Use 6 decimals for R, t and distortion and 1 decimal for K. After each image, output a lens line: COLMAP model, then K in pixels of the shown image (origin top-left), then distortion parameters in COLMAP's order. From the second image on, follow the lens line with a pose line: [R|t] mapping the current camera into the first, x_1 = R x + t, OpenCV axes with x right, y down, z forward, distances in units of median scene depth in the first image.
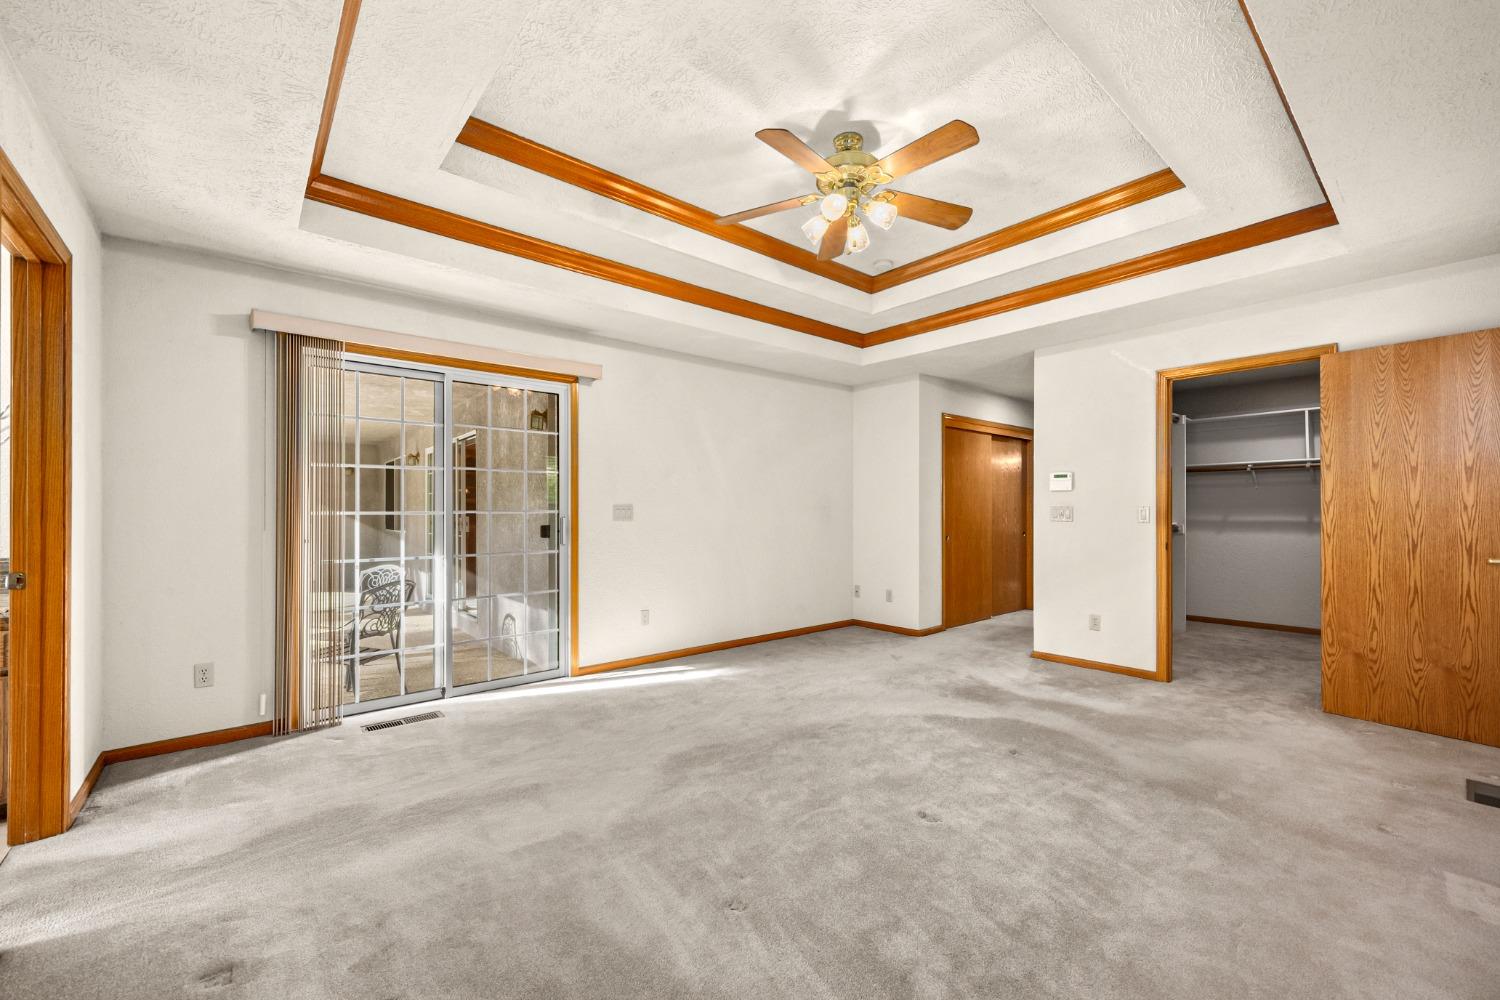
lens RADIAL K [[596.6, 0, 748.2], [0, 596.6, 504.7], [0, 0, 1]] dist [-0.003660, 0.001081]
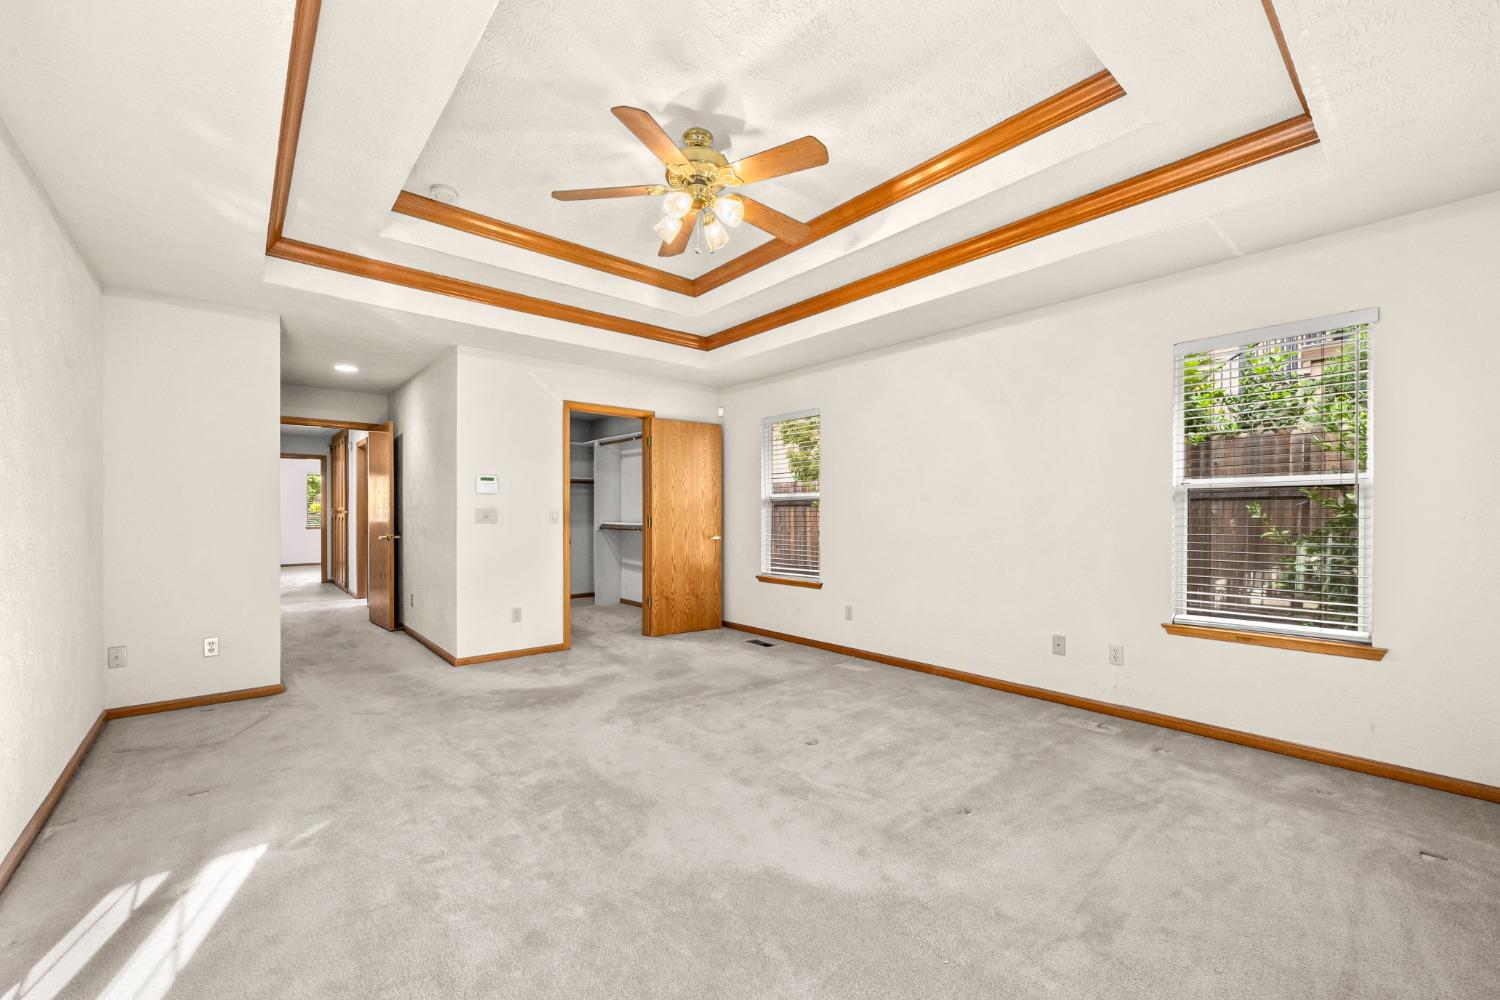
lens RADIAL K [[596.6, 0, 748.1], [0, 596.6, 512.9], [0, 0, 1]] dist [-0.003660, 0.001081]
pose [[0.003943, 0.002745, 0.999988, -0.614489], [-0.010383, 0.999942, -0.002704, 0.009808], [-0.999938, -0.010372, 0.003972, 0.681096]]
